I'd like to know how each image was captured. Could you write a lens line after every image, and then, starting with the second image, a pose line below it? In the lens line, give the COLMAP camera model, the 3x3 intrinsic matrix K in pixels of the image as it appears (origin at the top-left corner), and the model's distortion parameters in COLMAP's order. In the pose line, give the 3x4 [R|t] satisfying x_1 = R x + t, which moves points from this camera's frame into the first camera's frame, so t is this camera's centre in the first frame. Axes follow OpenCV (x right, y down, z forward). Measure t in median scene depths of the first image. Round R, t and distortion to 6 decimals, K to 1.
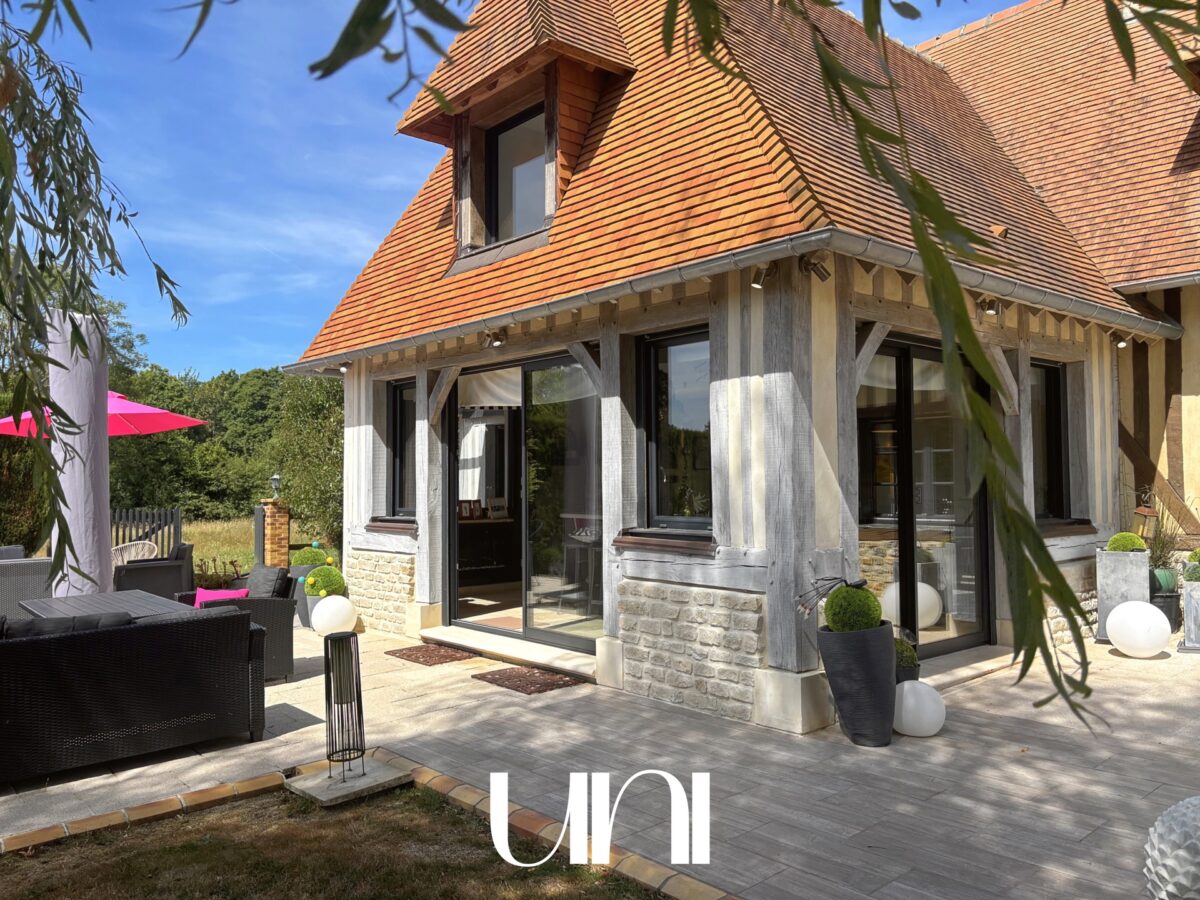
lens RADIAL K [[902.5, 0, 600.0], [0, 902.5, 450.0], [0, 0, 1]] dist [0.182912, -0.504720]
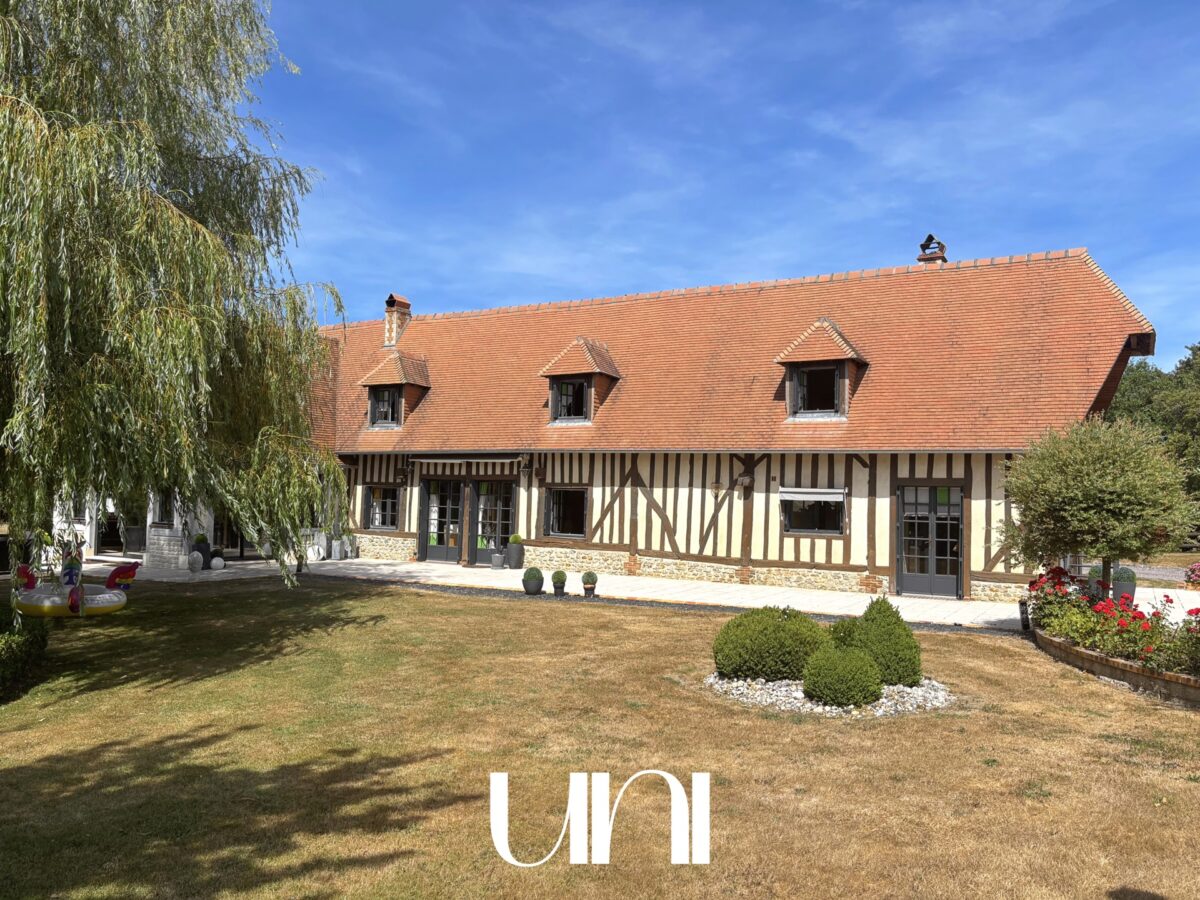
lens RADIAL K [[912.4, 0, 616.5], [0, 912.4, 452.3], [0, 0, 1]] dist [0.053083, -0.005954]
pose [[0.941529, 0.048710, 0.333392, 0.391030], [-0.044925, 0.998809, -0.019058, -0.152845], [-0.333923, 0.002965, 0.942596, -2.323270]]
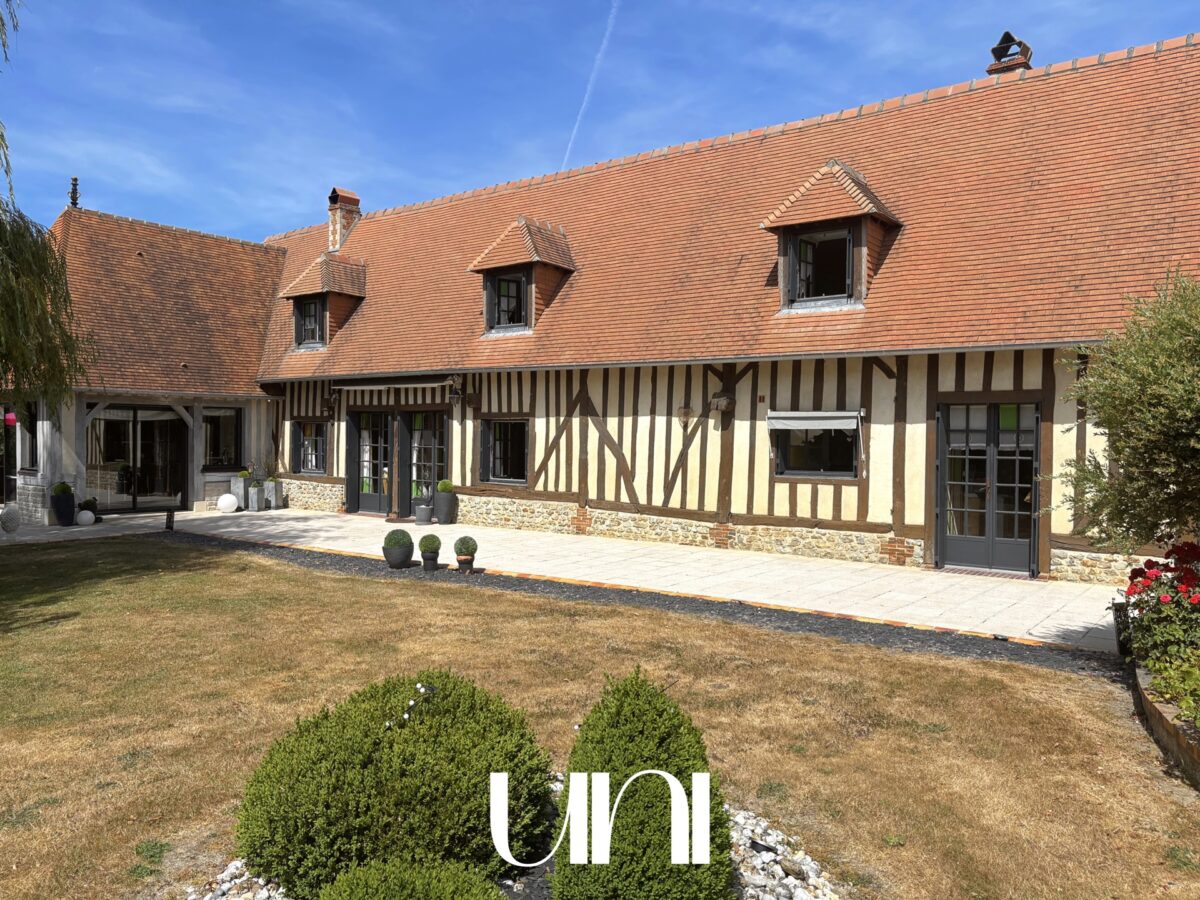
lens RADIAL K [[905.4, 0, 603.5], [0, 905.4, 456.1], [0, 0, 1]] dist [0.038419, -0.045686]
pose [[0.979483, 0.012207, 0.201157, 0.971511], [-0.024664, 0.997922, 0.059534, -0.135005], [-0.200012, -0.063273, 0.977748, -1.765136]]
